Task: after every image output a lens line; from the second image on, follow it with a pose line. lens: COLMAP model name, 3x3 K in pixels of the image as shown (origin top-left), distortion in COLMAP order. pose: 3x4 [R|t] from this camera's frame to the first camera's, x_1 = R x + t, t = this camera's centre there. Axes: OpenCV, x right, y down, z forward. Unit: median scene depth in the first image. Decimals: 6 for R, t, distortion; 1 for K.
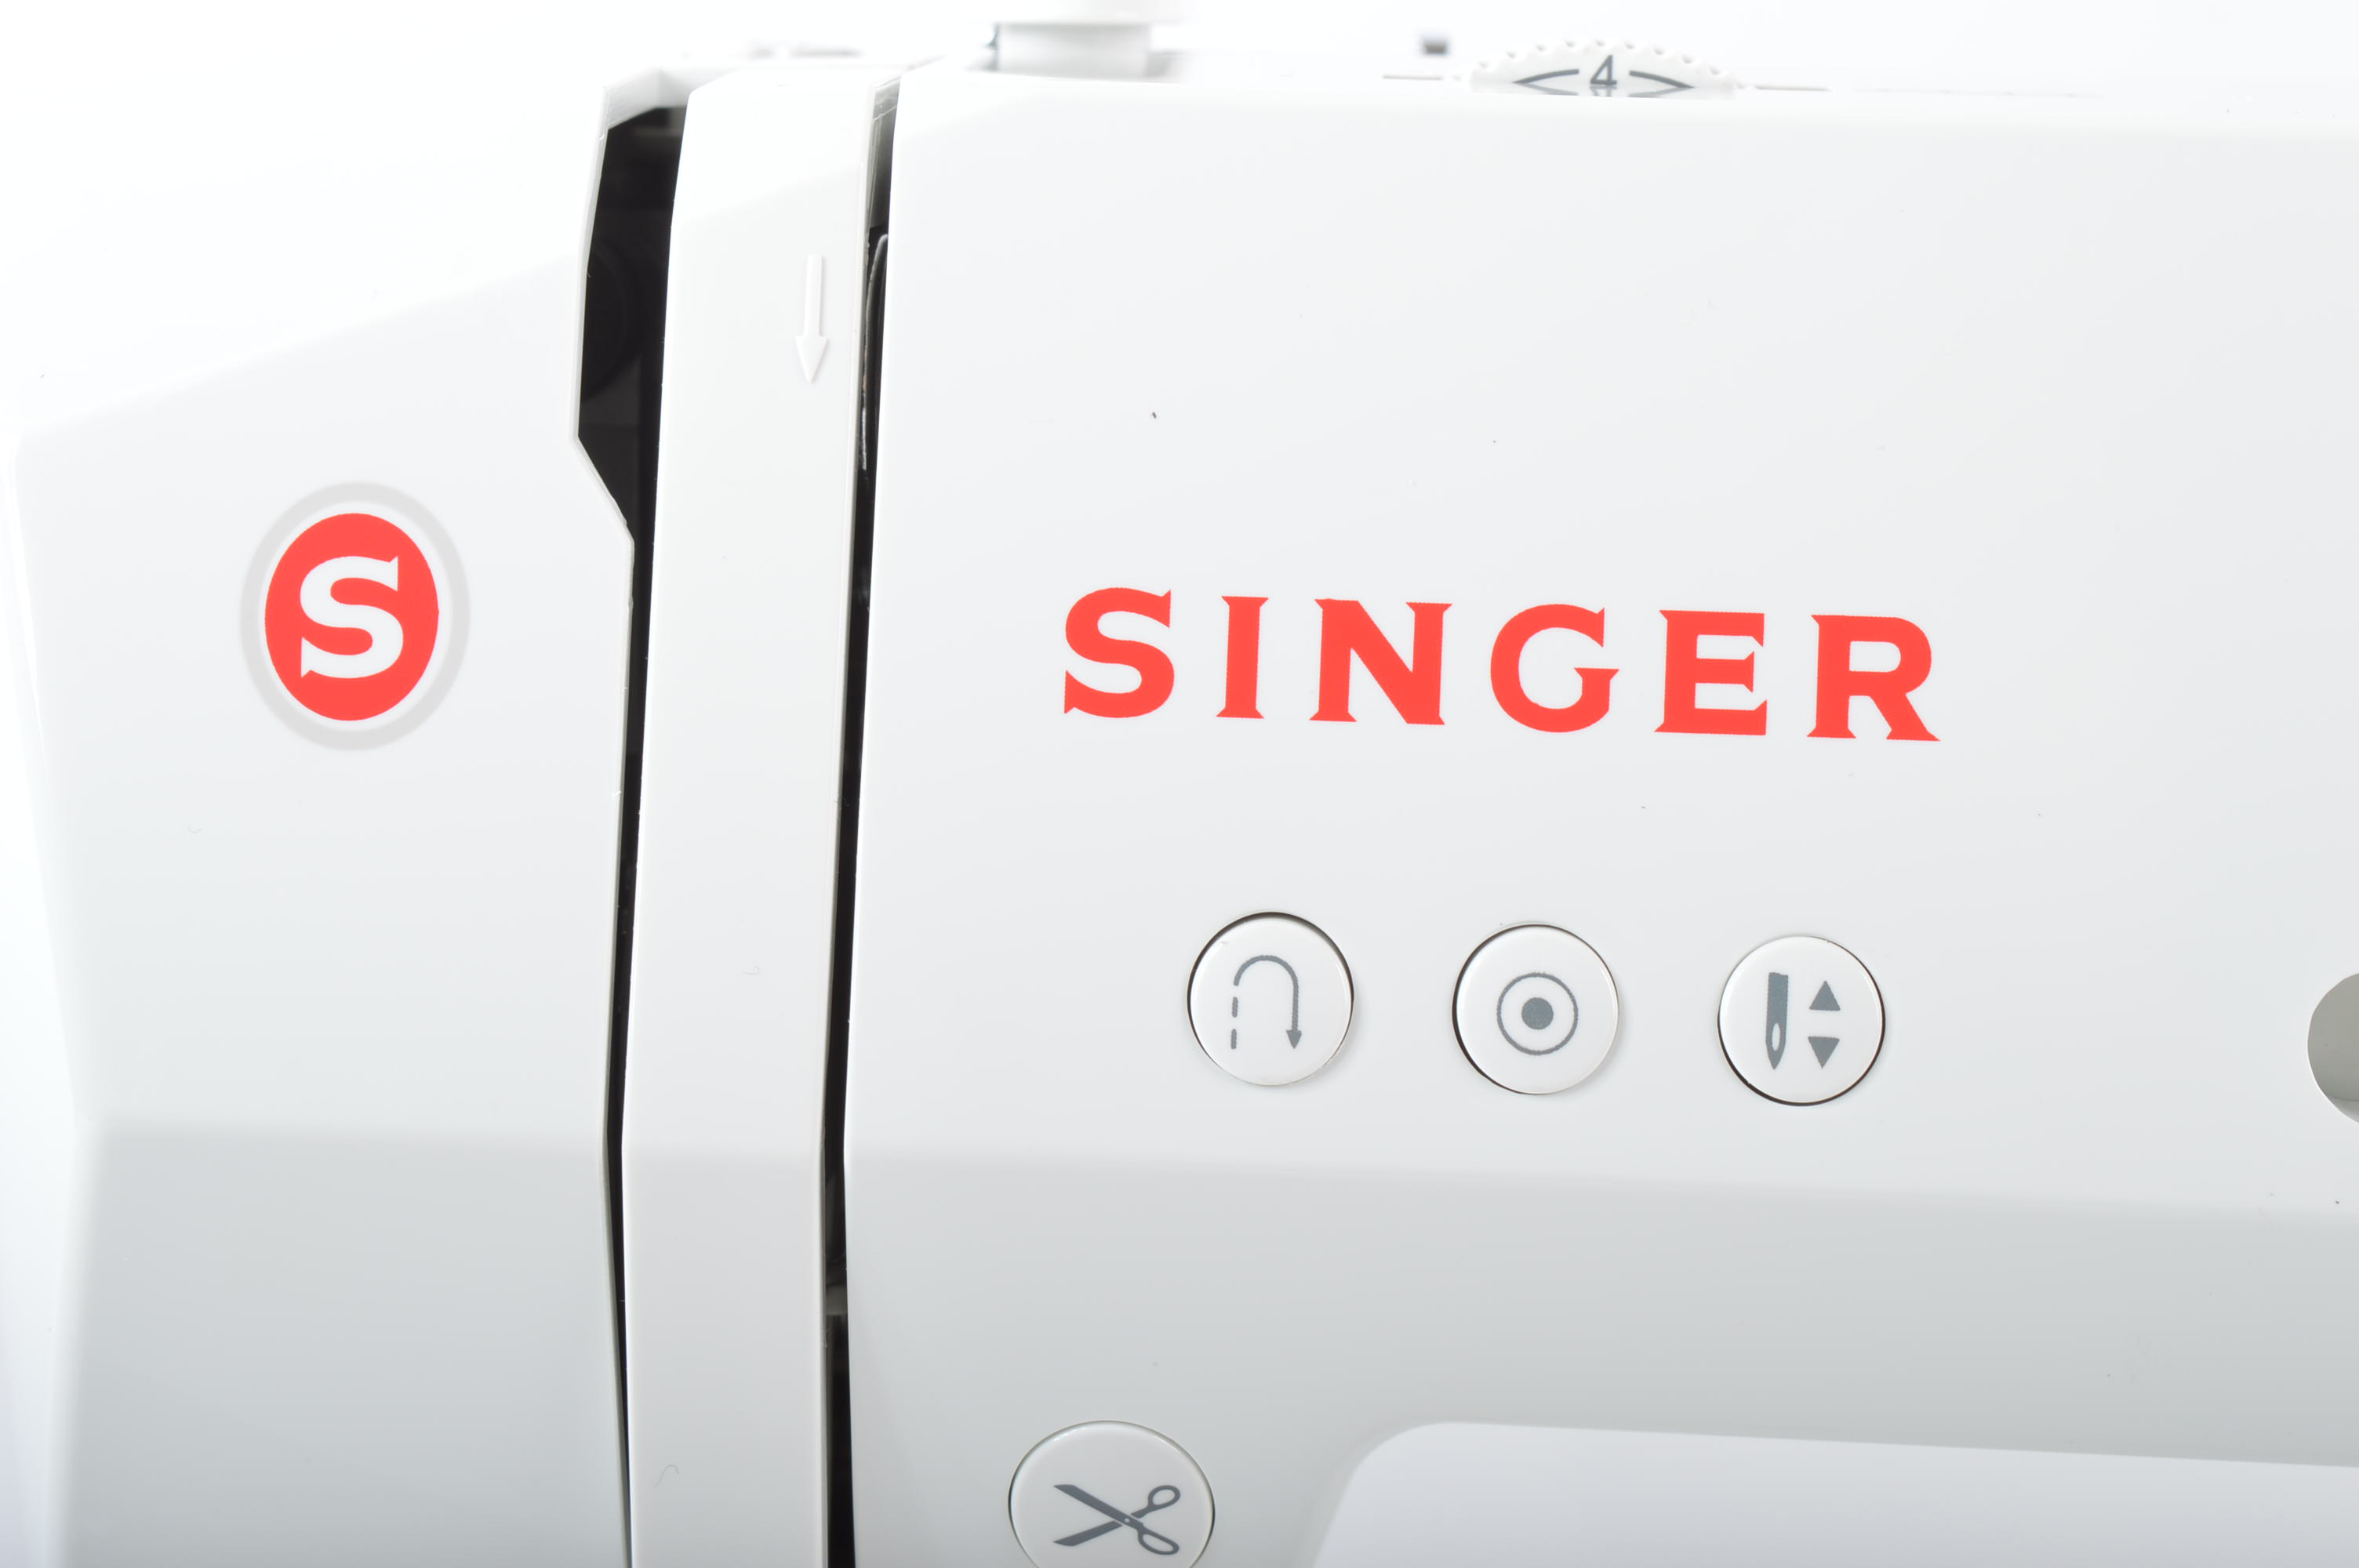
lens RADIAL K [[5736.3, 0, 1185.4], [0, 5736.3, 784.7], [0, 0, 1]] dist [0.078812, 0.000000]
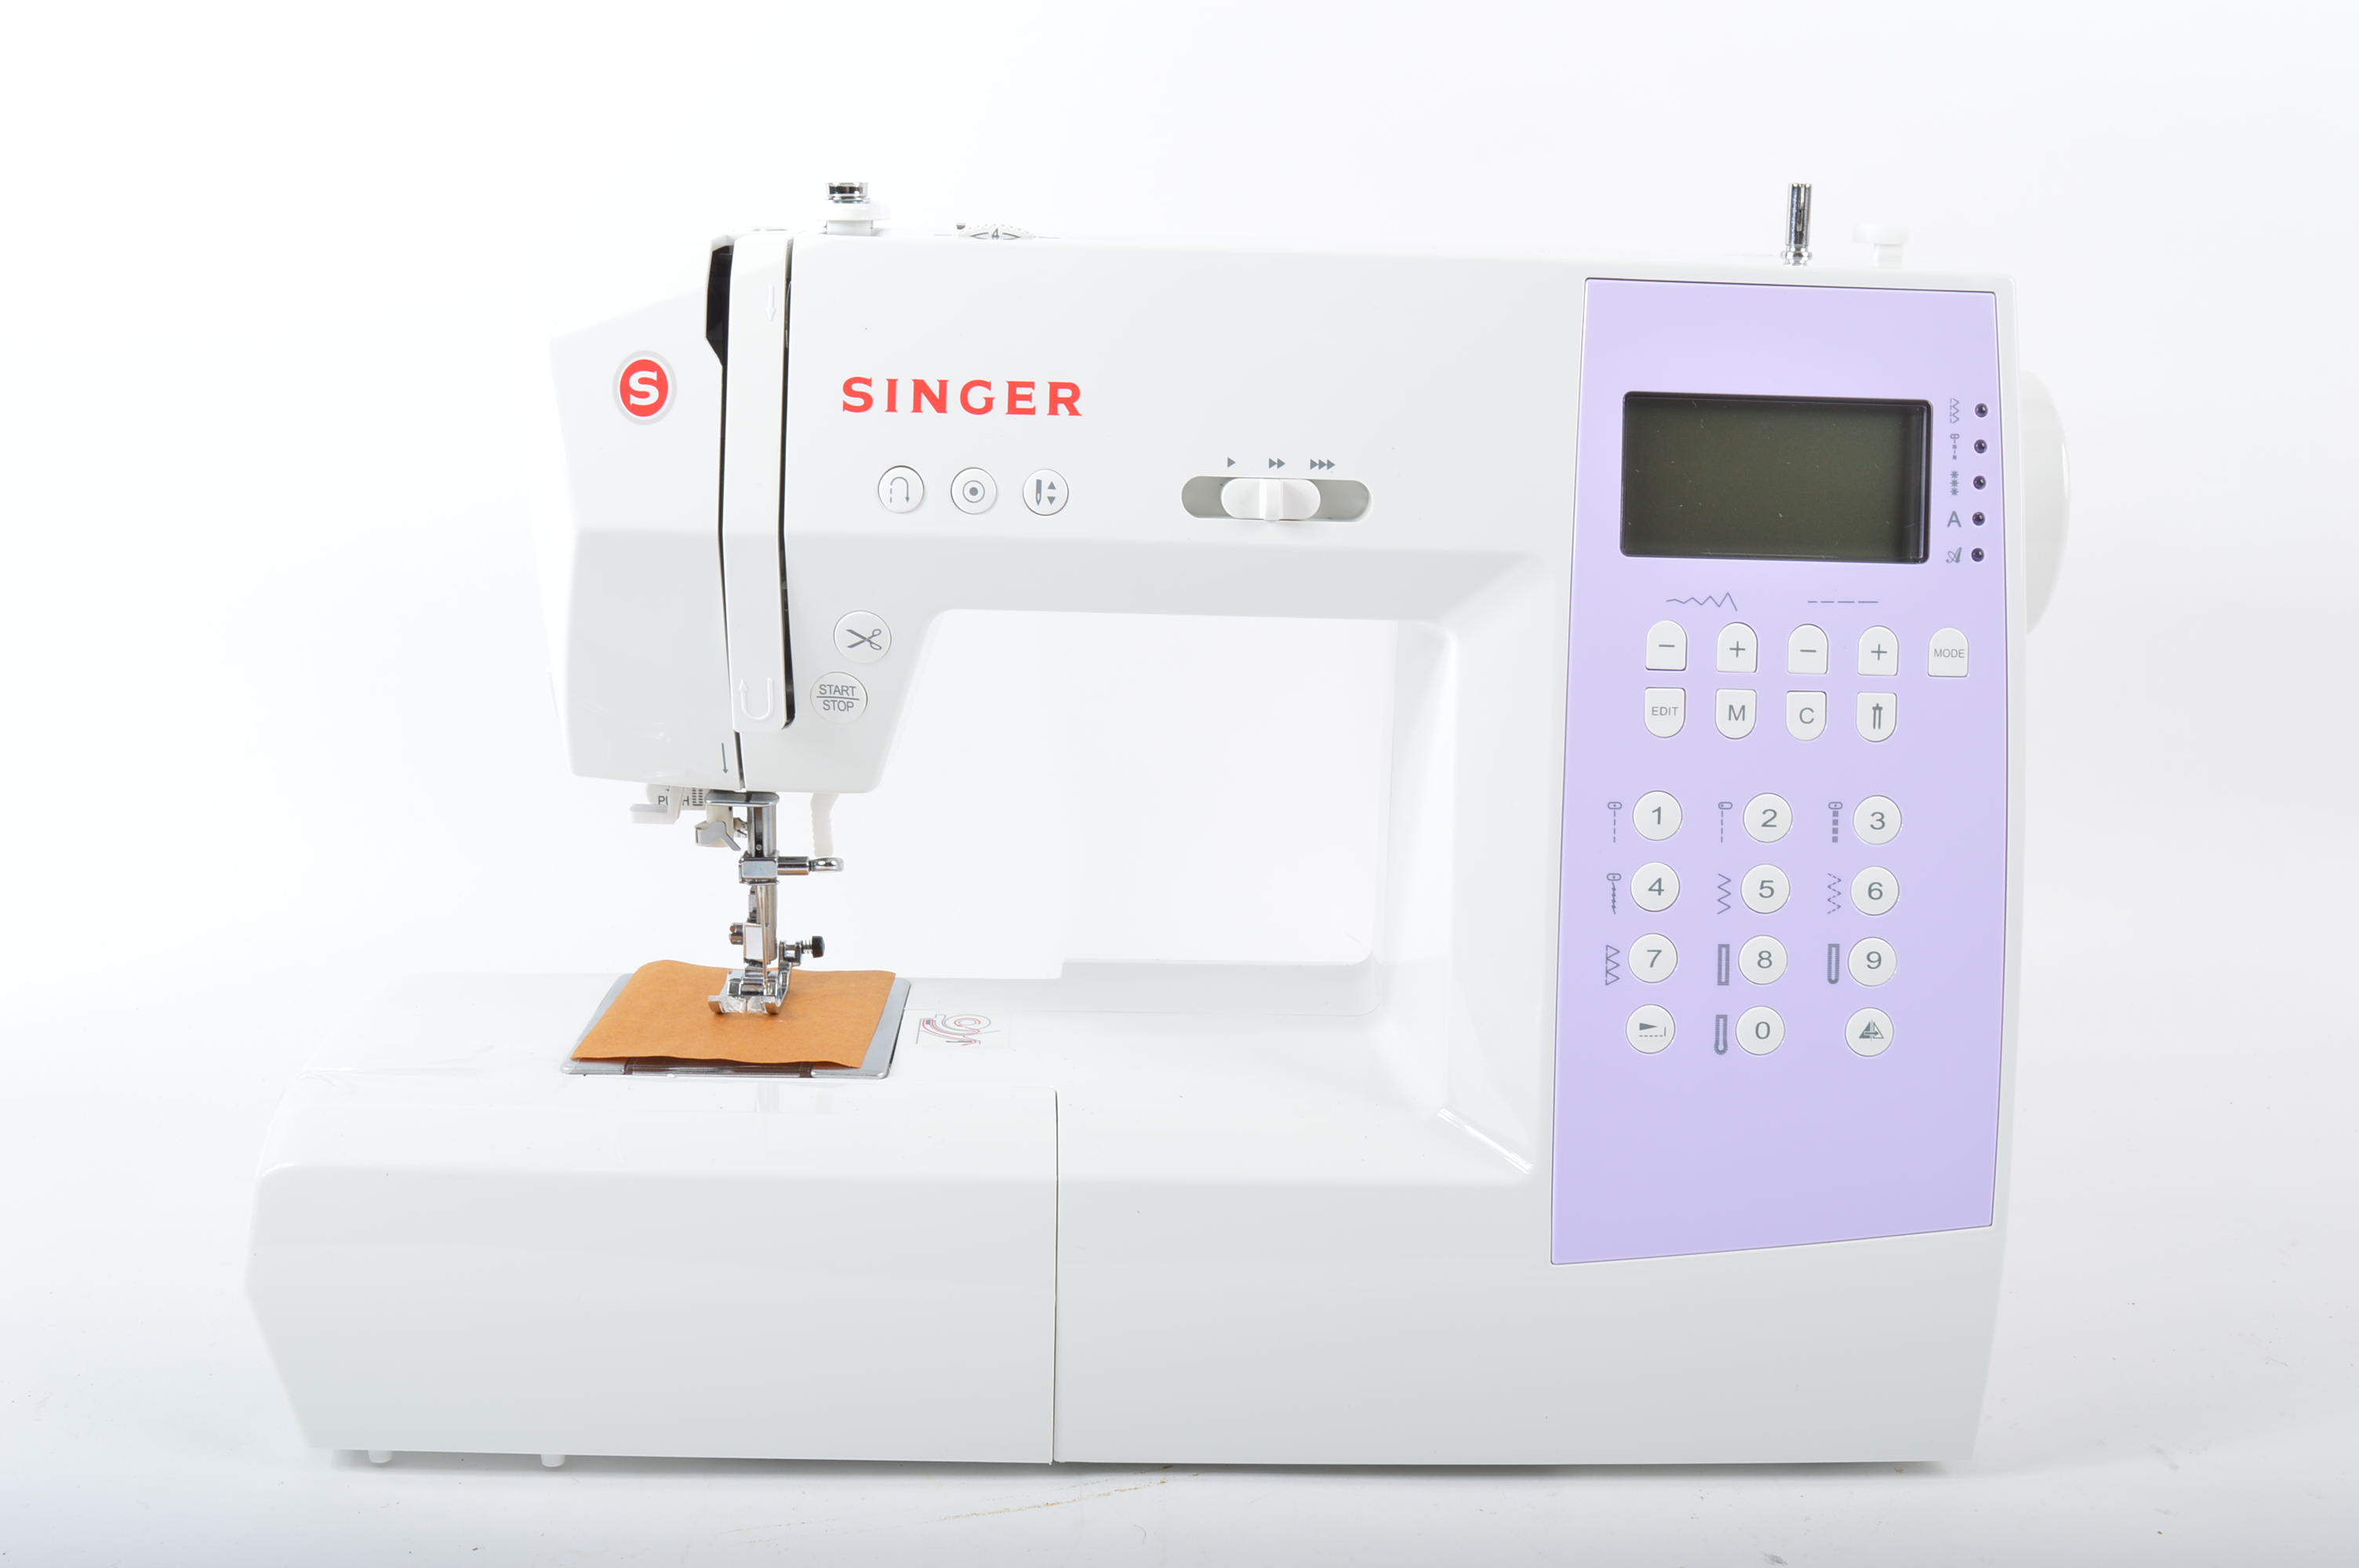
lens RADIAL K [[2581.7, 0, 1176.4], [0, 2581.7, 776.9], [0, 0, 1]] dist [-0.083154, 0.000000]
pose [[0.996023, -0.021501, 0.086468, 0.043393], [0.014269, 0.996414, 0.083406, 0.085183], [-0.087952, -0.081840, 0.992757, -0.654546]]
